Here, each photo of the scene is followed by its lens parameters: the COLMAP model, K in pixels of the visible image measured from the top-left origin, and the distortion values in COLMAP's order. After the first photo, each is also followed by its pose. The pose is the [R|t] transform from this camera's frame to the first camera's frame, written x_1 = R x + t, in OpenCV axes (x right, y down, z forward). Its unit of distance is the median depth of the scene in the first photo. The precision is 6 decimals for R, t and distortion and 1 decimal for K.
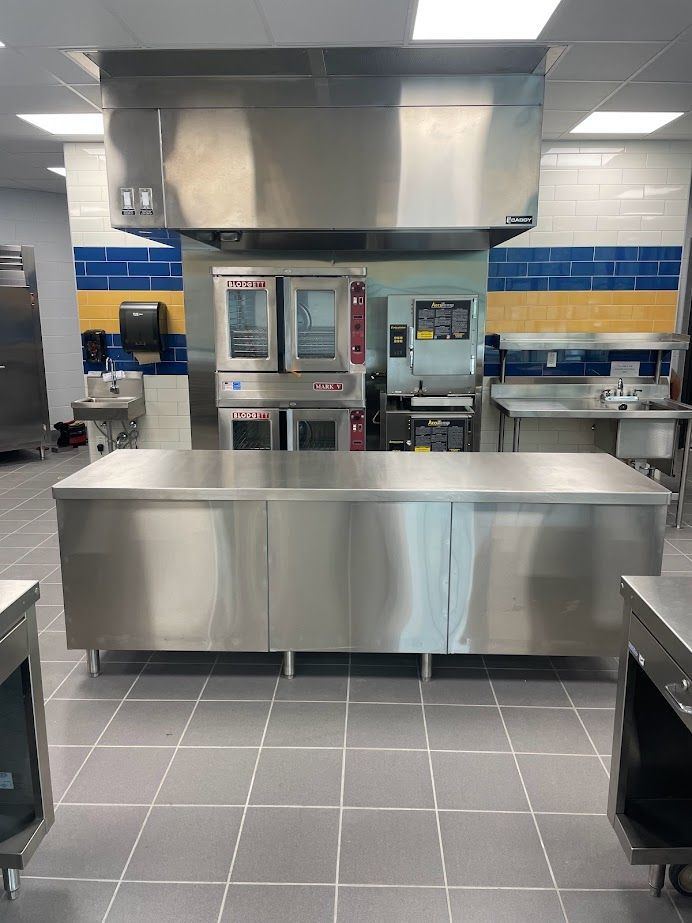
lens RADIAL K [[702.8, 0, 350.6], [0, 702.8, 462.4], [0, 0, 1]] dist [0.096828, -0.136601]
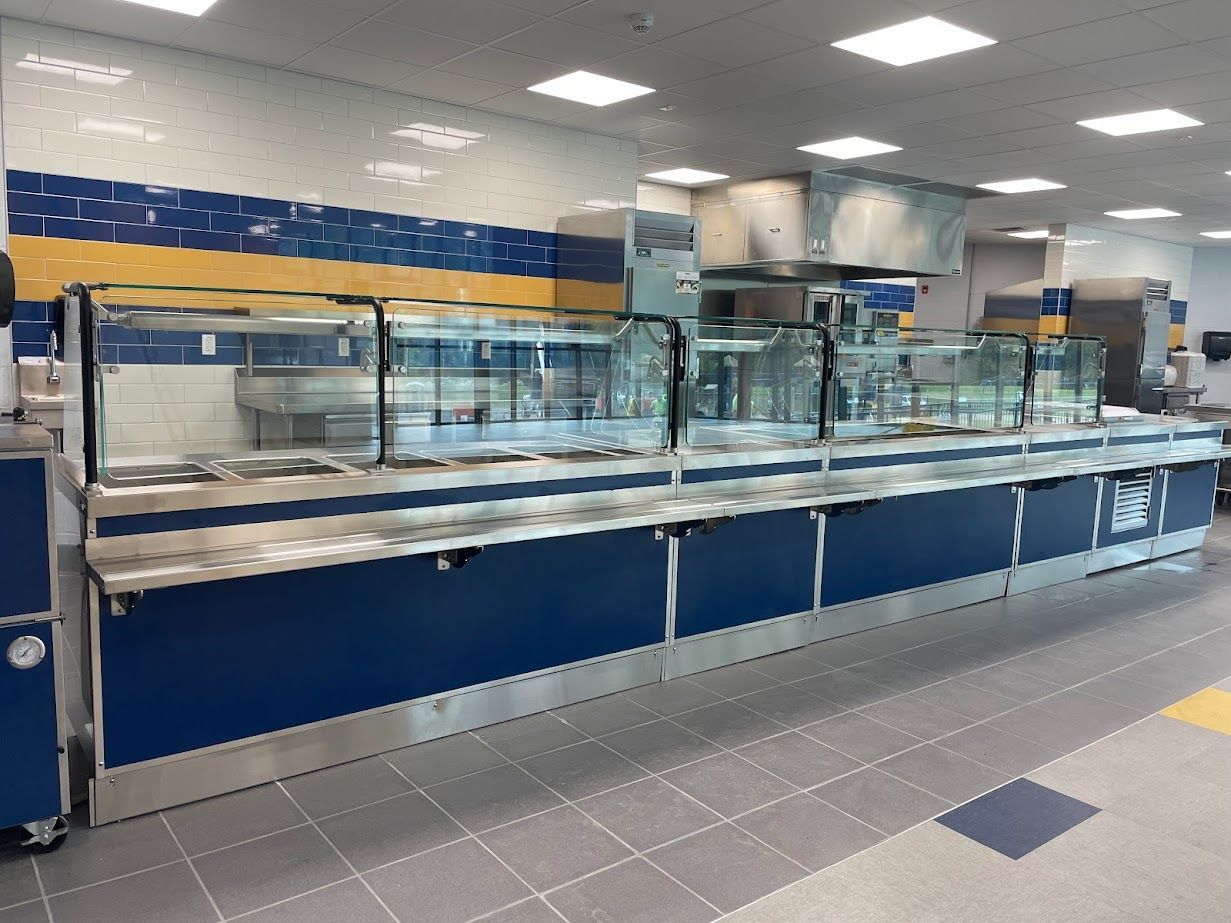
lens RADIAL K [[936.4, 0, 609.7], [0, 936.4, 457.6], [0, 0, 1]] dist [0.086387, -0.117399]
pose [[0.780492, -0.056350, 0.622621, -1.702854], [0.103370, 0.993853, -0.039632, 0.119753], [-0.616561, 0.095292, 0.781519, -0.268625]]
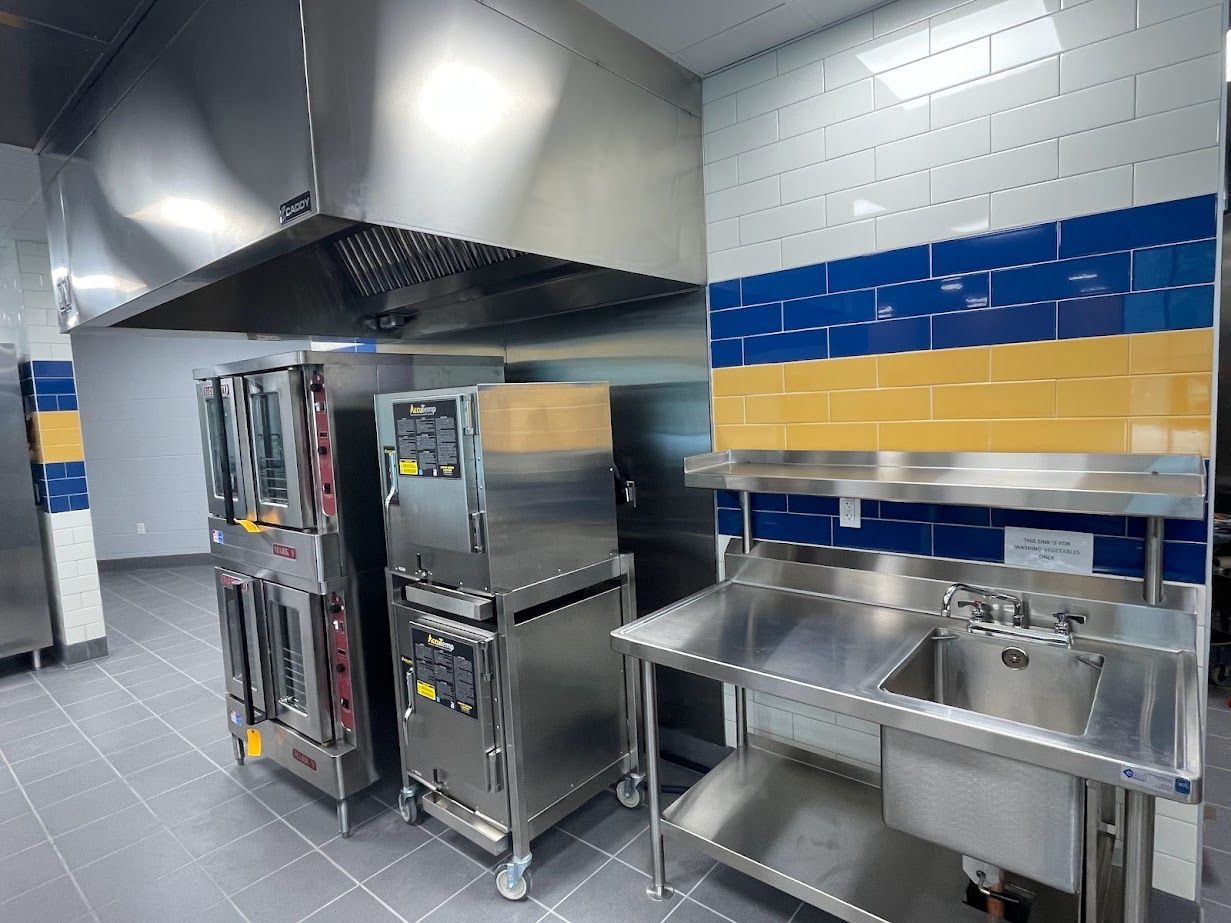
lens RADIAL K [[671.4, 0, 615.5], [0, 671.4, 461.5], [0, 0, 1]] dist [0.000440, -0.001046]
pose [[0.778089, 0.016857, -0.627928, 0.517487], [-0.084831, 0.993302, -0.078452, -0.157272], [0.622399, 0.114310, 0.774308, 0.707278]]
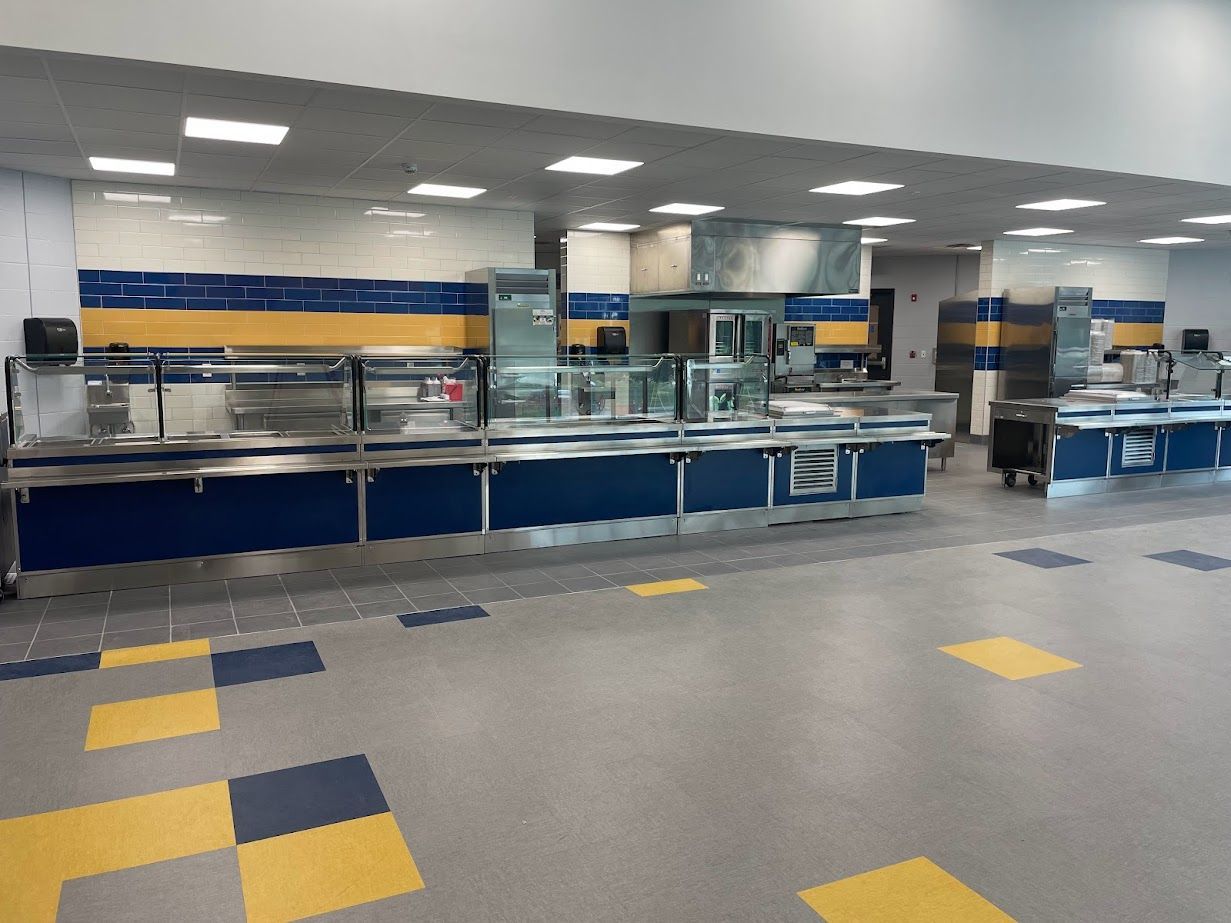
lens RADIAL K [[937.4, 0, 623.0], [0, 937.4, 454.4], [0, 0, 1]] dist [0.096828, -0.136601]
pose [[0.891741, -0.054305, 0.449276, -1.466789], [0.092354, 0.993719, -0.063195, 0.236589], [-0.443022, 0.097846, 0.891155, -1.045728]]
